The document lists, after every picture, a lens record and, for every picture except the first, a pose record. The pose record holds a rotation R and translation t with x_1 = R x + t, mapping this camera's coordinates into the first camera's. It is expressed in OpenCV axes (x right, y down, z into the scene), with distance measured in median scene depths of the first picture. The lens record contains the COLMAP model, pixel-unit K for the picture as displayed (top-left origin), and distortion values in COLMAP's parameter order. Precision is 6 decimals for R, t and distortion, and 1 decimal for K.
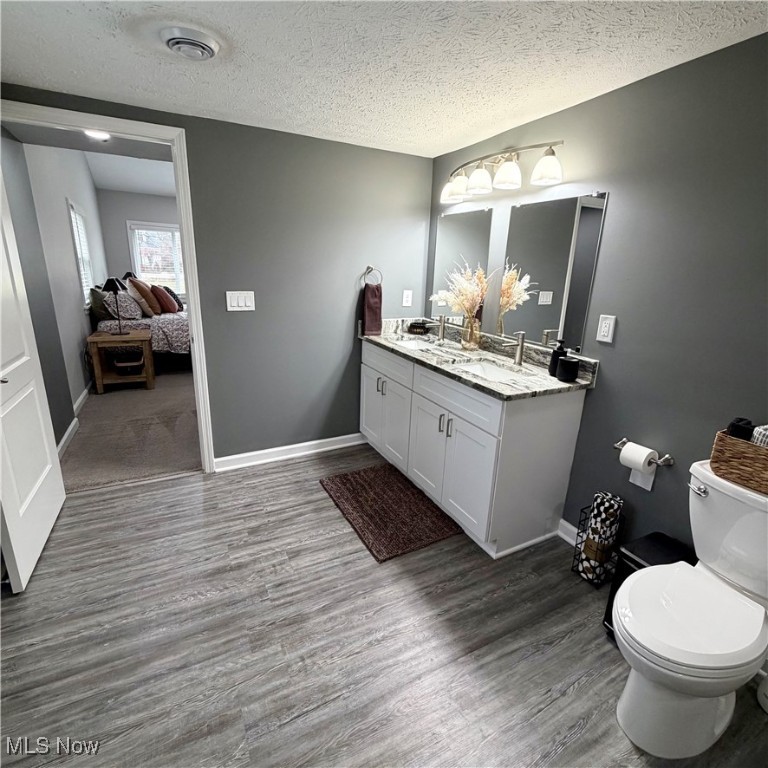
lens RADIAL K [[406.5, 0, 386.7], [0, 406.5, 386.7], [0, 0, 1]] dist [0.002950, -0.000489]
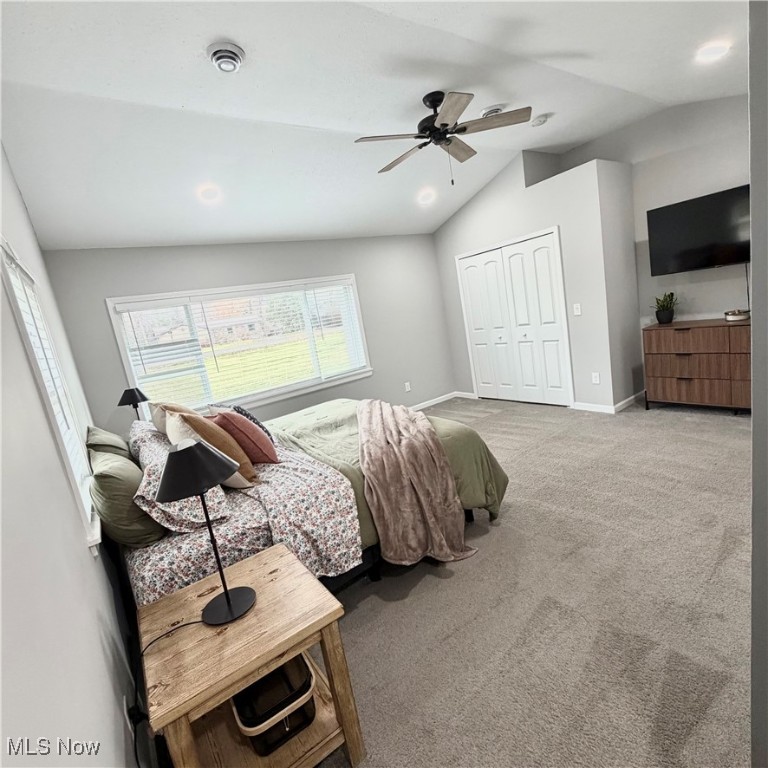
lens RADIAL K [[406.5, 0, 382.3], [0, 406.5, 383.6], [0, 0, 1]] dist [0.002950, -0.000489]
pose [[0.970510, -0.221450, 0.095234, -0.483257], [0.230721, 0.967782, -0.100822, -0.214329], [-0.069839, 0.119821, 0.990336, 0.603544]]
